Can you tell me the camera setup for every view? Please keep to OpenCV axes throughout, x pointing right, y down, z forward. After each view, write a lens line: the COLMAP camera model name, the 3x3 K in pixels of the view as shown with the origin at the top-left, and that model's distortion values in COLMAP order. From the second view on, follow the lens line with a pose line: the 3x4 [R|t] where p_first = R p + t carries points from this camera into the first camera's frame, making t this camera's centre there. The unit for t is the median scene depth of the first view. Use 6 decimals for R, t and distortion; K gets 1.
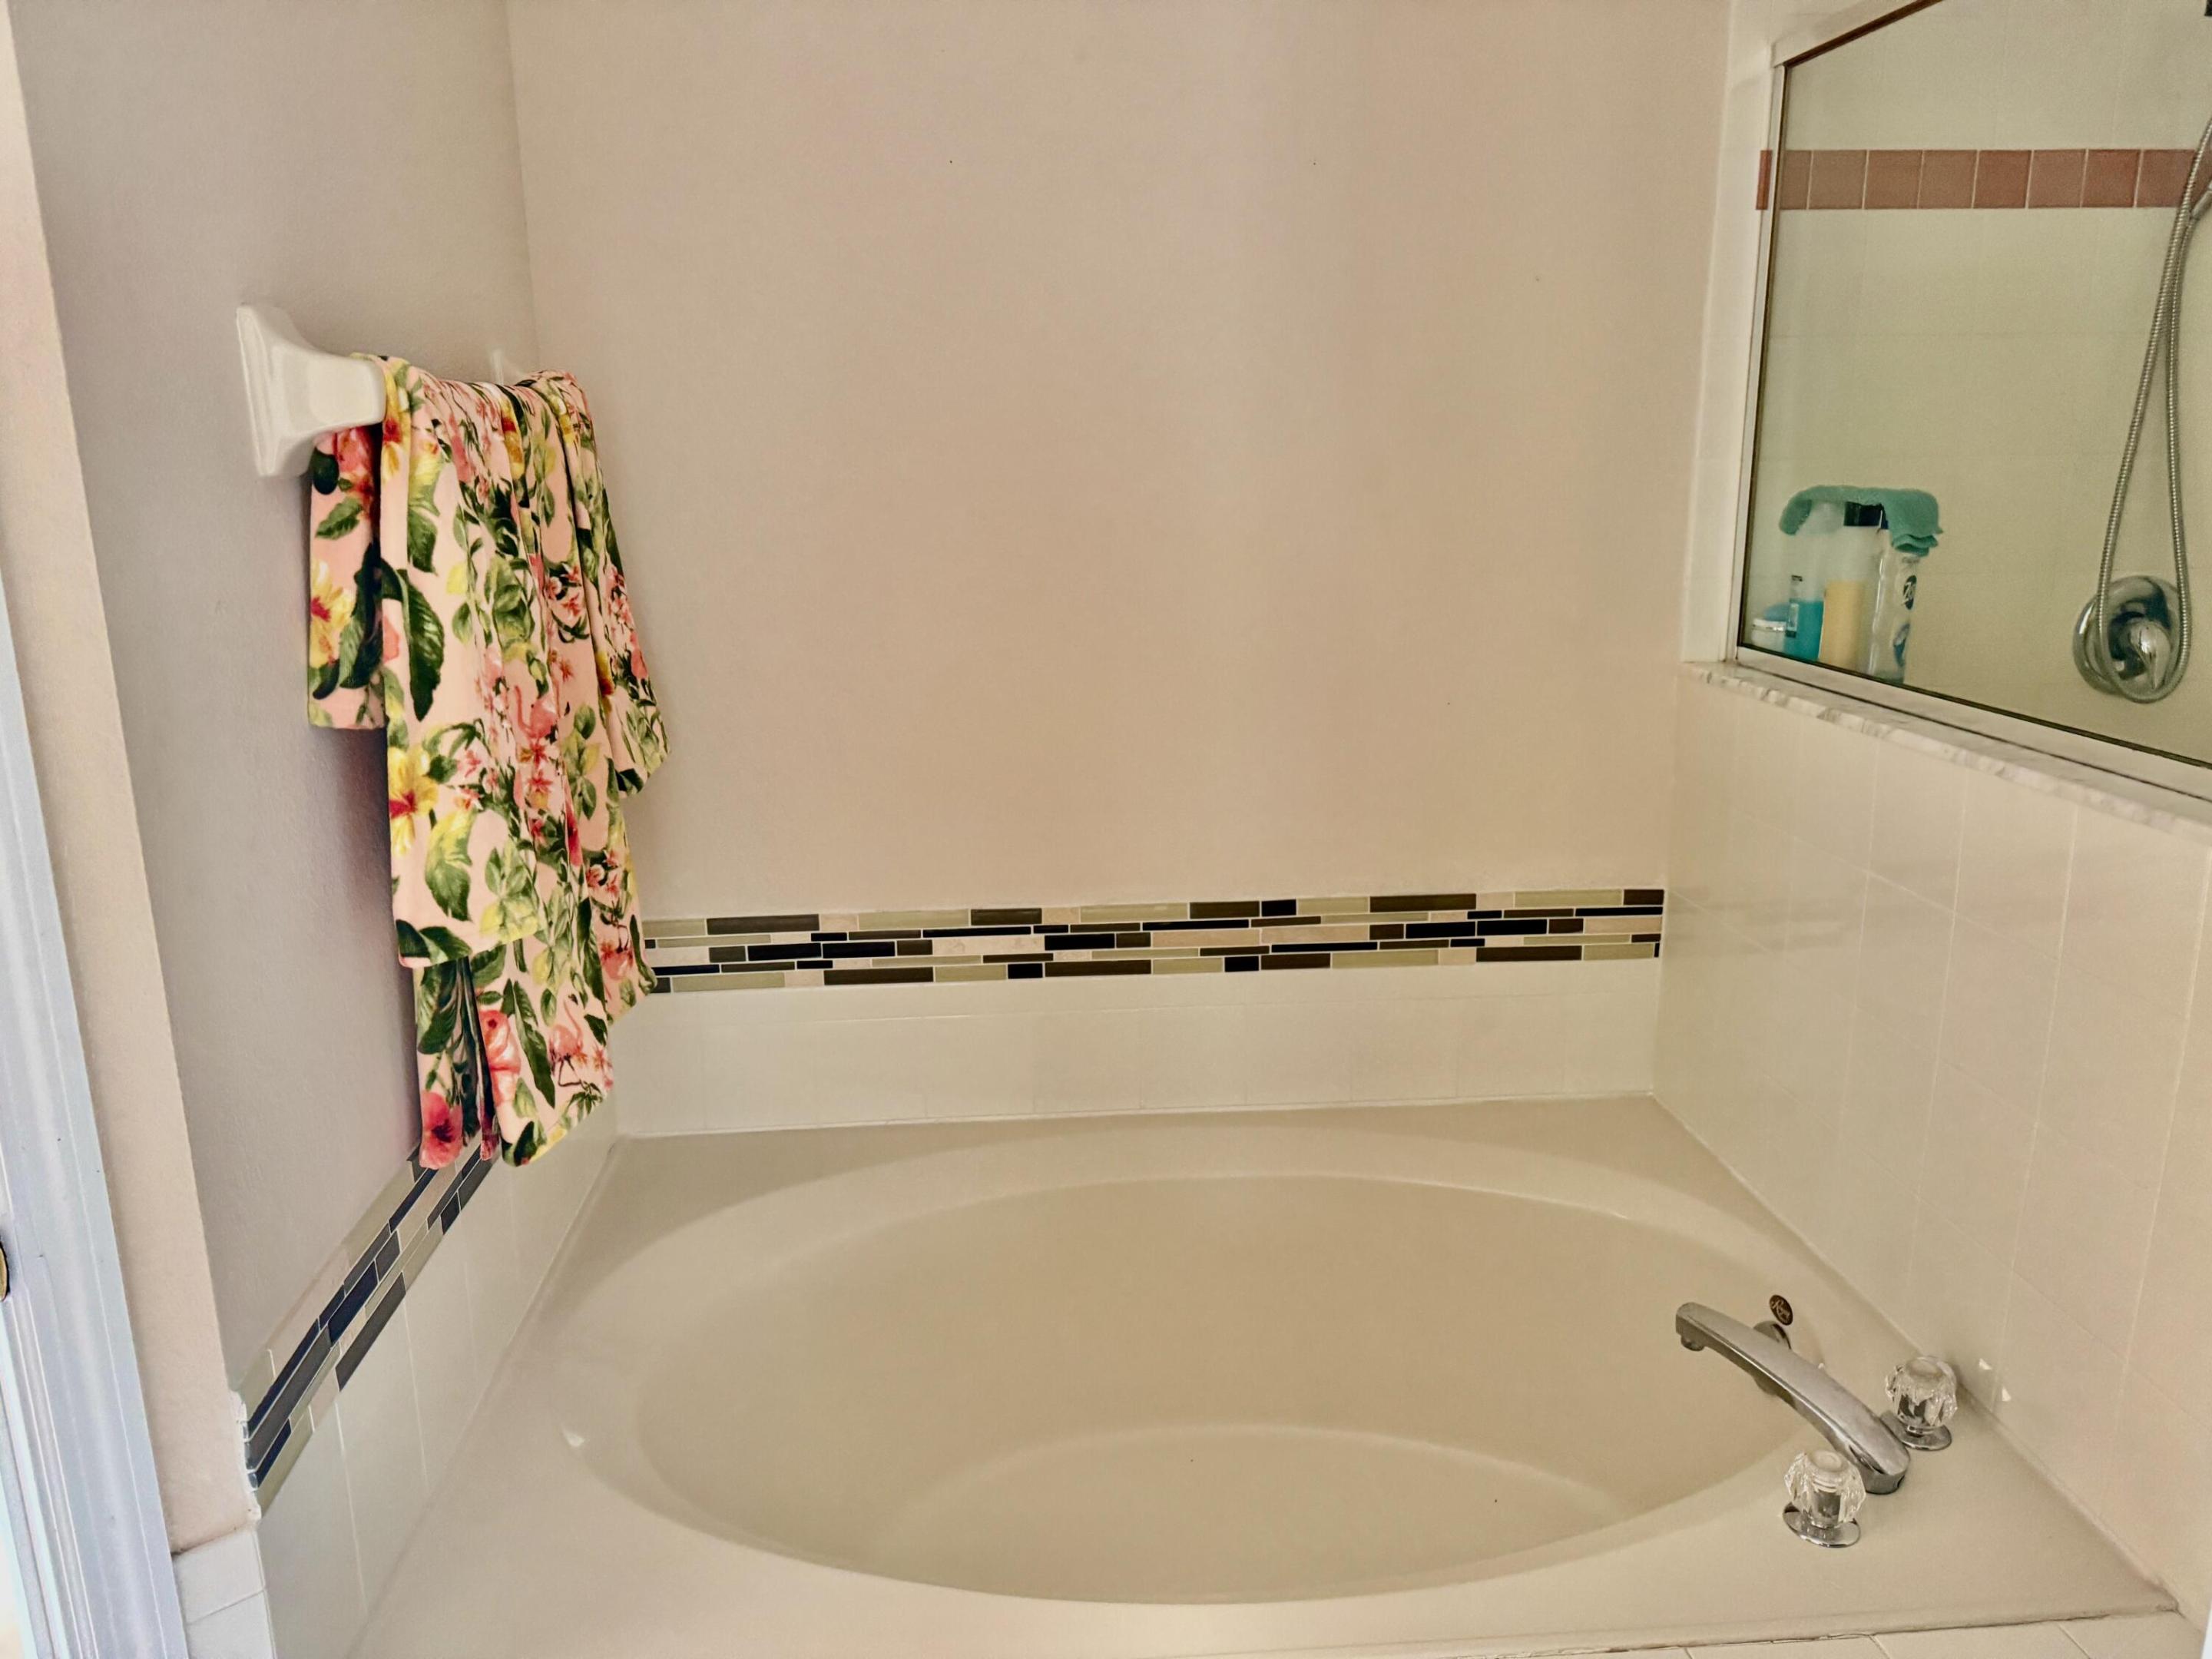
lens RADIAL K [[1577.8, 0, 1106.0], [0, 1577.8, 829.5], [0, 0, 1]] dist [-0.068244, 0.001414]
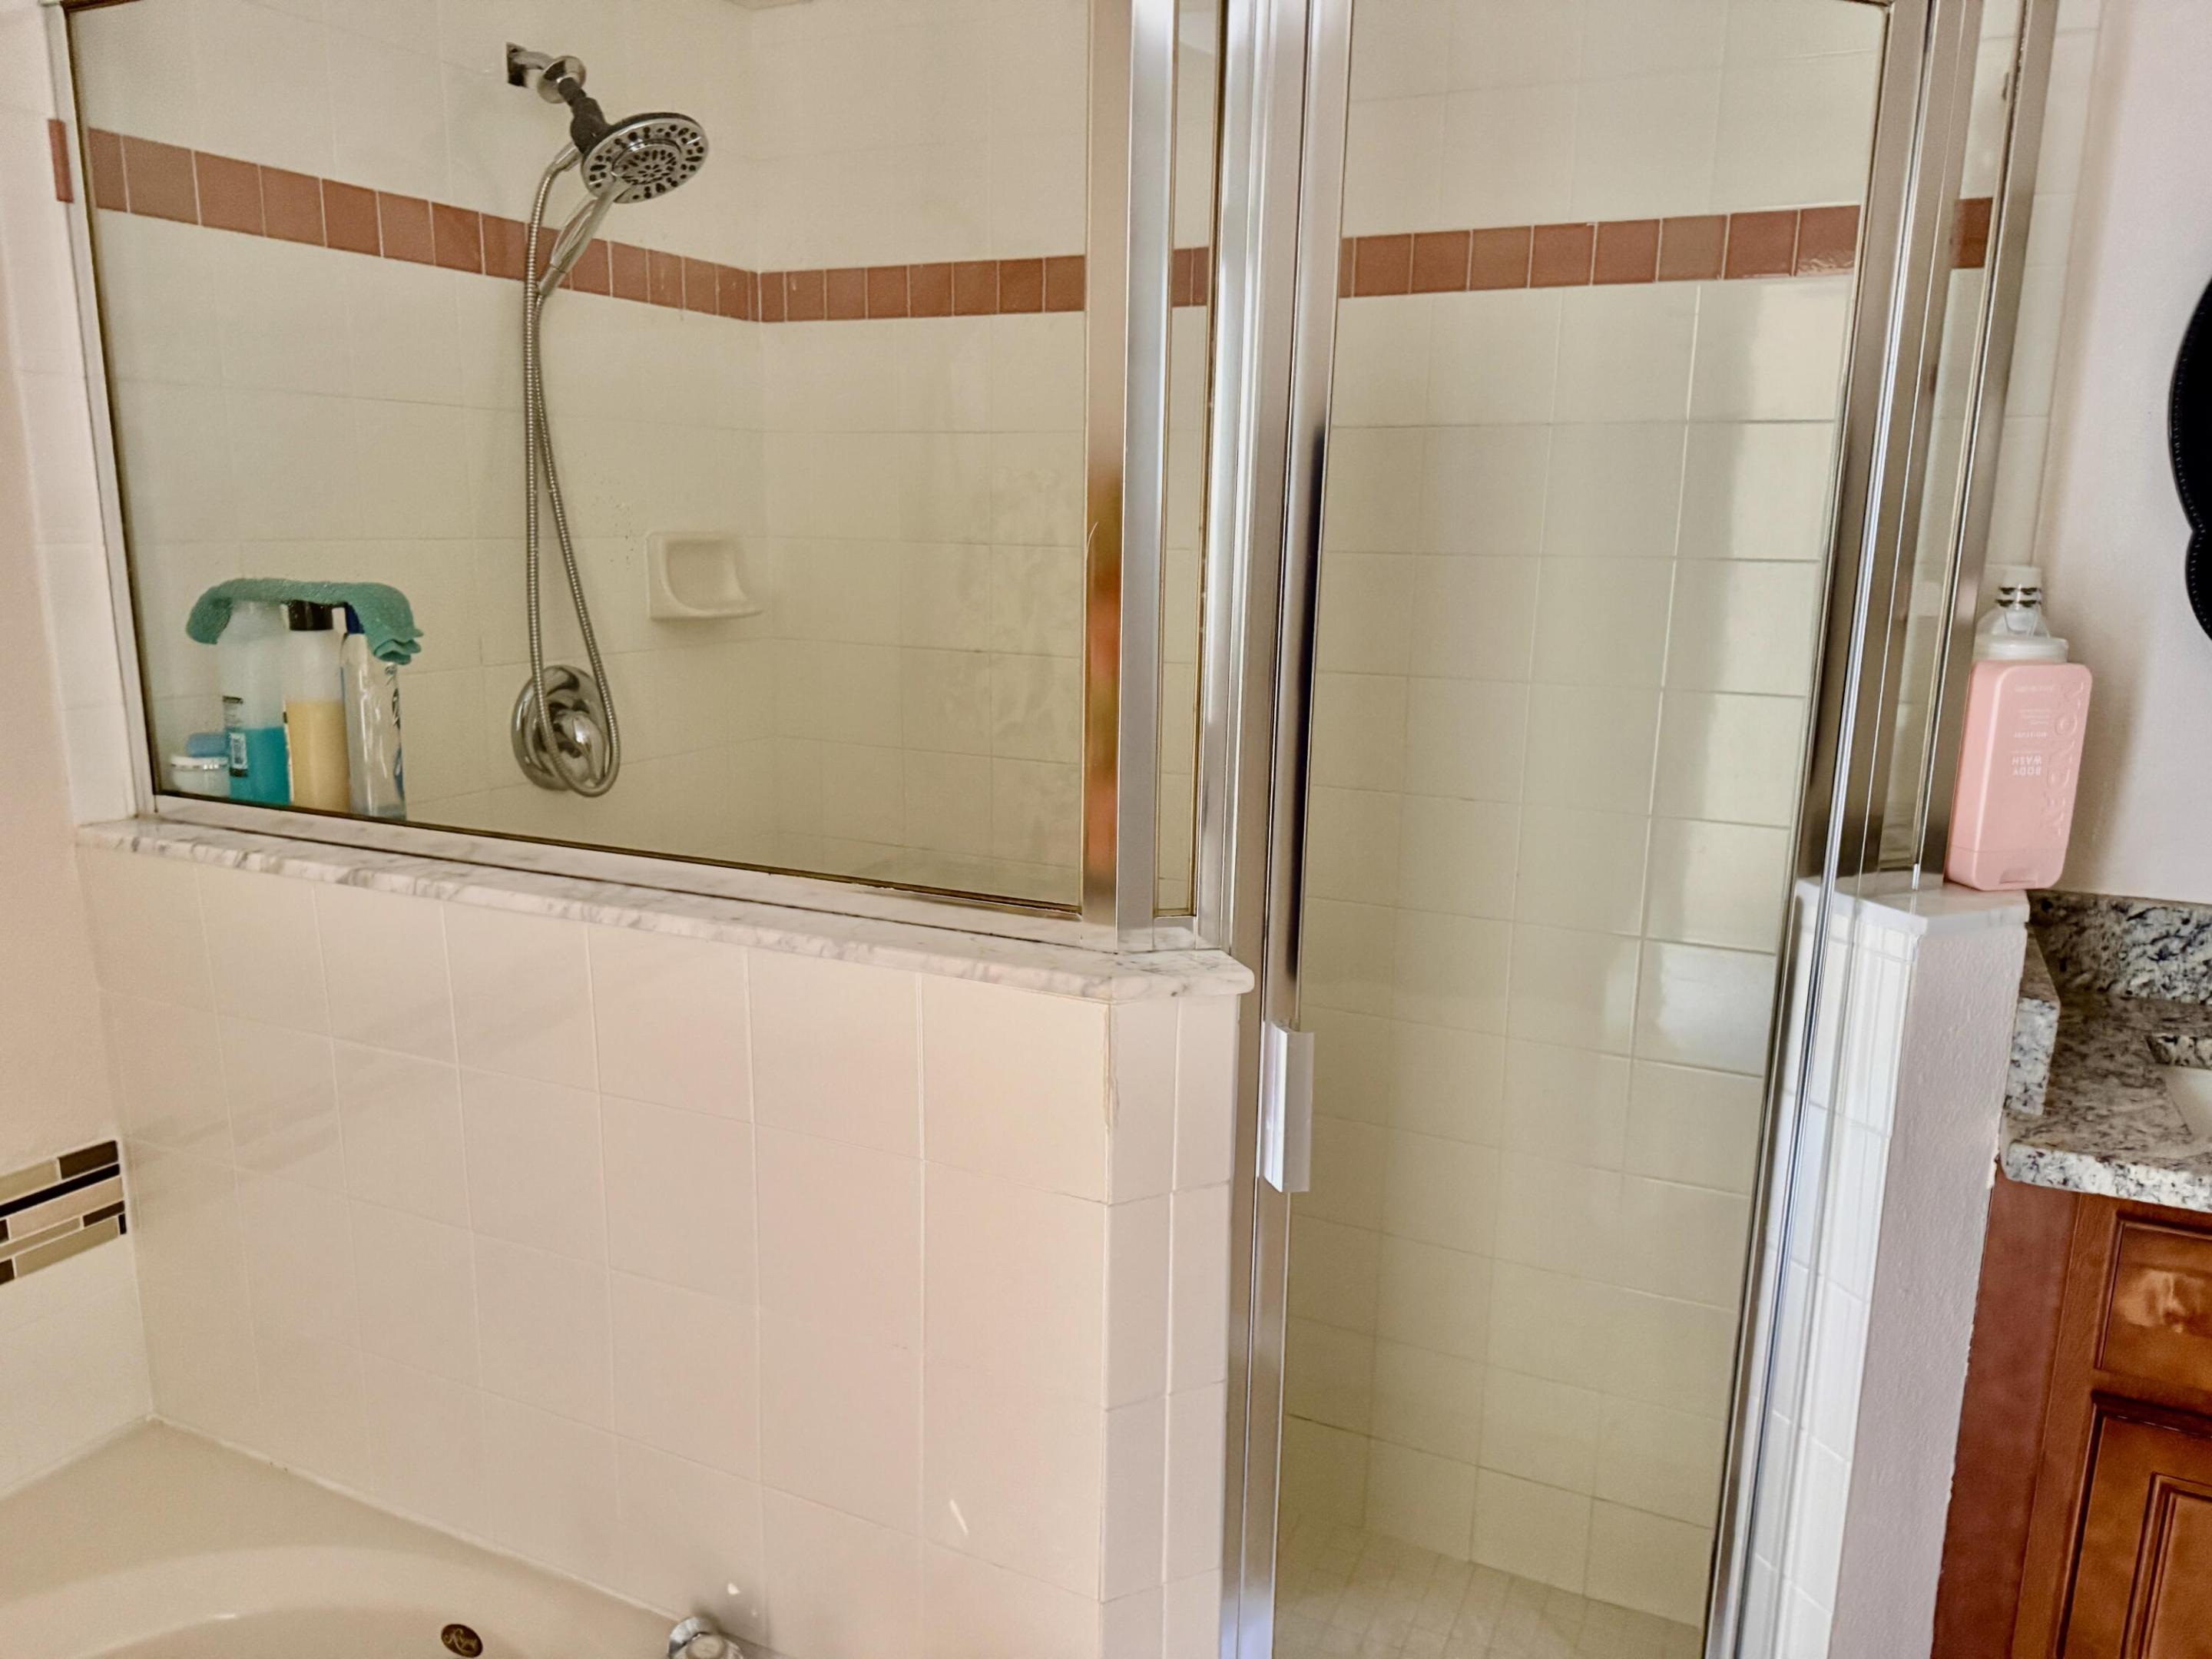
lens RADIAL K [[1565.0, 0, 1108.1], [0, 1565.0, 860.9], [0, 0, 1]] dist [0.001733, -0.004268]
pose [[0.504619, -0.152959, 0.849684, -0.005289], [0.180304, 0.981149, 0.069545, -0.059899], [-0.844305, 0.118108, 0.522686, 0.241238]]
